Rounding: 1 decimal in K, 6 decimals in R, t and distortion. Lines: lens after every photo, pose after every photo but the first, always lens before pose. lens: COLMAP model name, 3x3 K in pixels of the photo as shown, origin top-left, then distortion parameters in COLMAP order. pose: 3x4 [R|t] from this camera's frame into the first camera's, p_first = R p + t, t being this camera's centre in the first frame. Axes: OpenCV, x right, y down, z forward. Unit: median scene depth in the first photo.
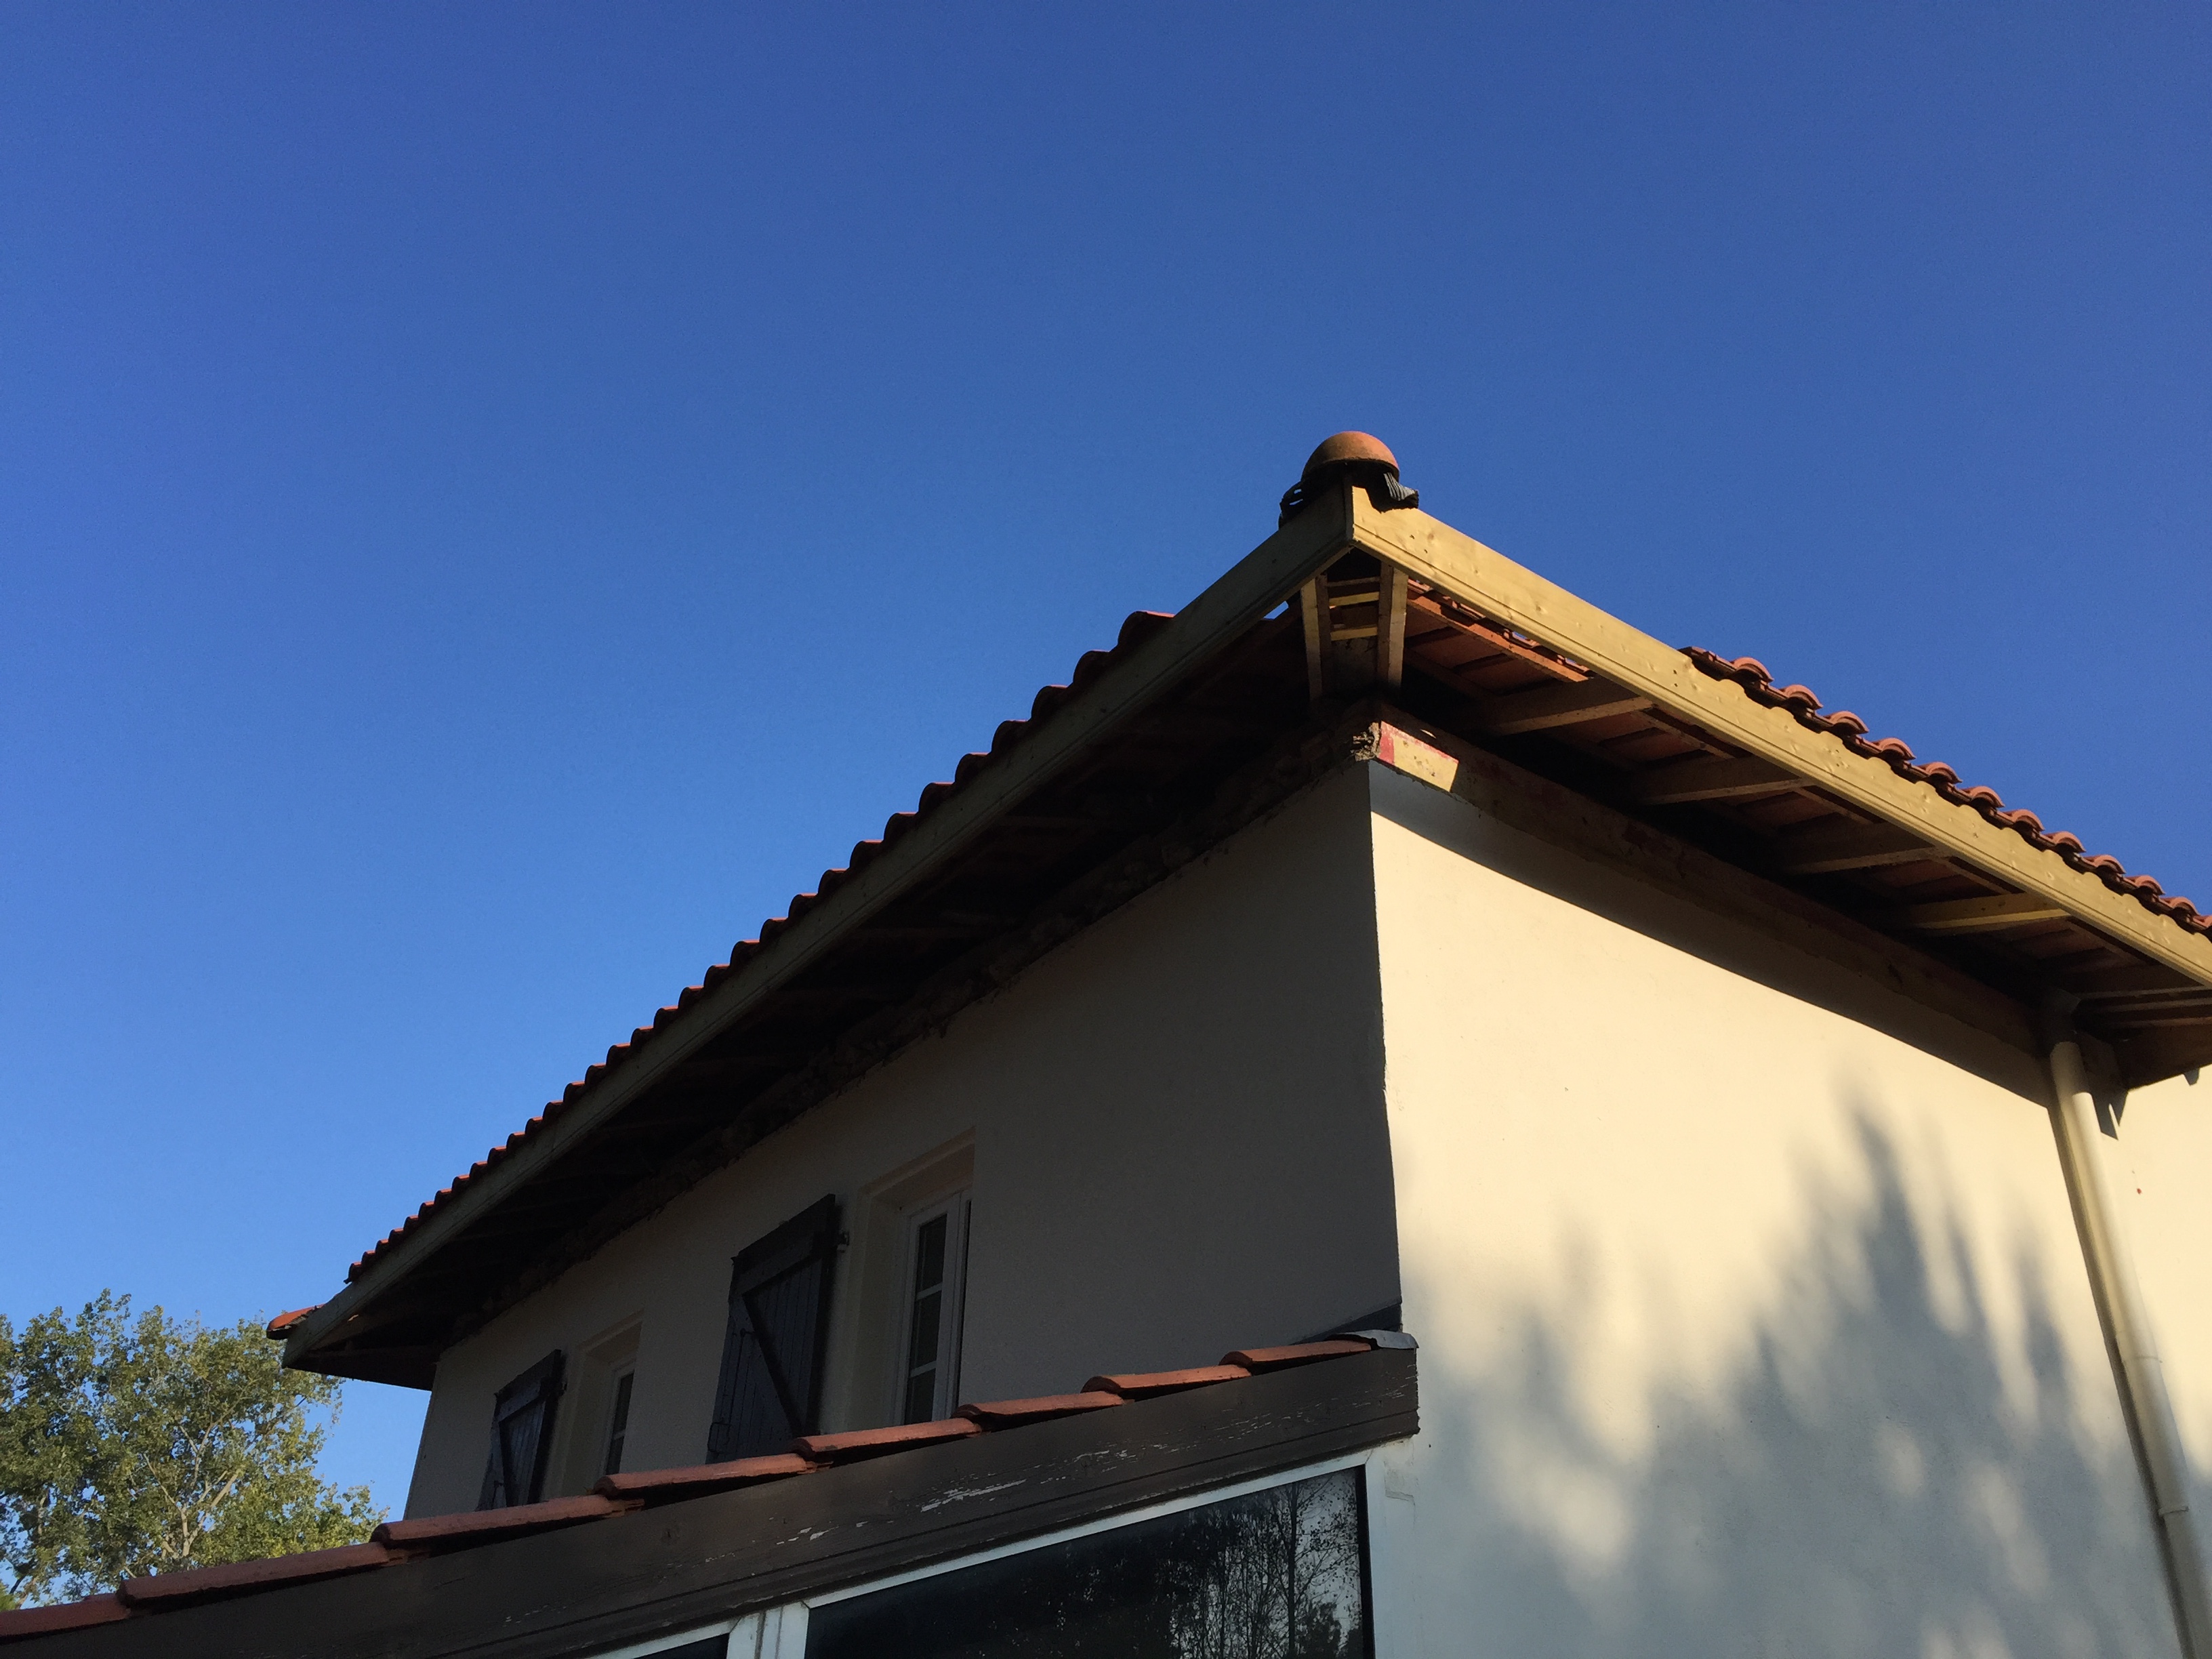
lens RADIAL K [[1874.1, 0, 1105.8], [0, 1874.1, 829.4], [0, 0, 1]] dist [0.050730, -0.020292]
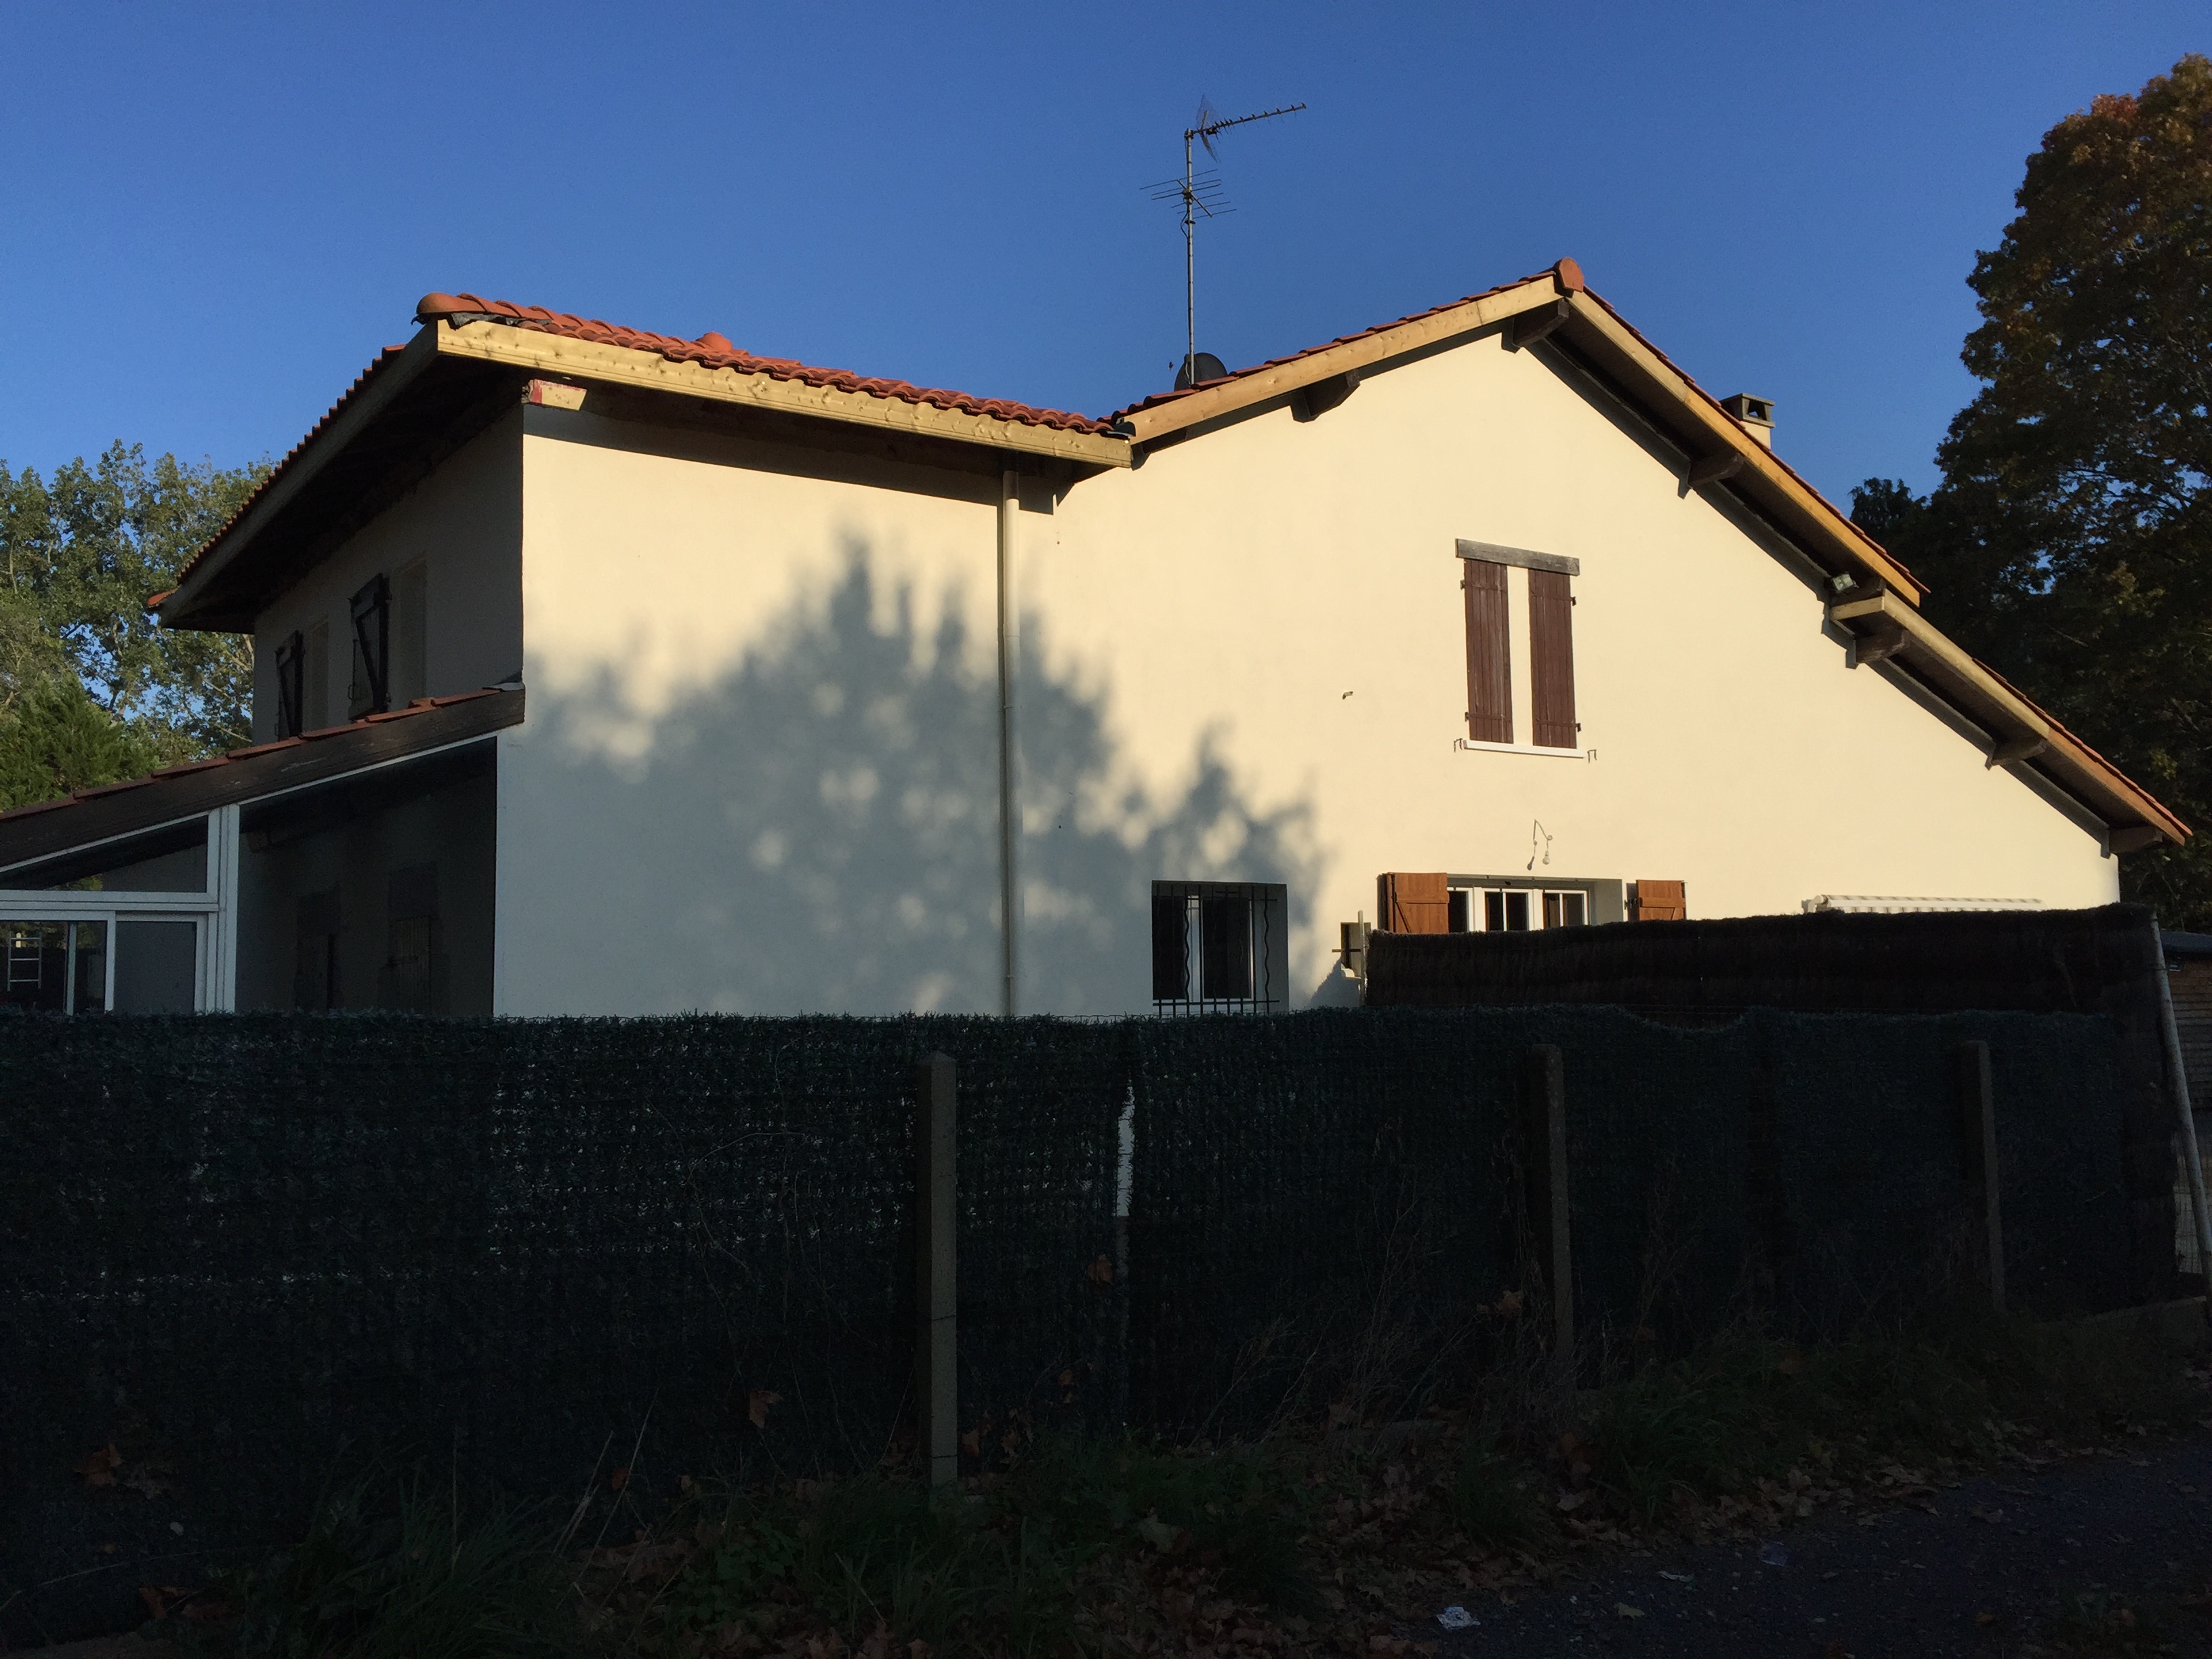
lens RADIAL K [[1874.1, 0, 1103.3], [0, 1874.1, 824.8], [0, 0, 1]] dist [0.050730, -0.020292]
pose [[0.998919, -0.042353, -0.019170, 0.703839], [0.046430, 0.888221, 0.457065, -0.482448], [-0.002331, -0.457461, 0.889227, -0.935606]]
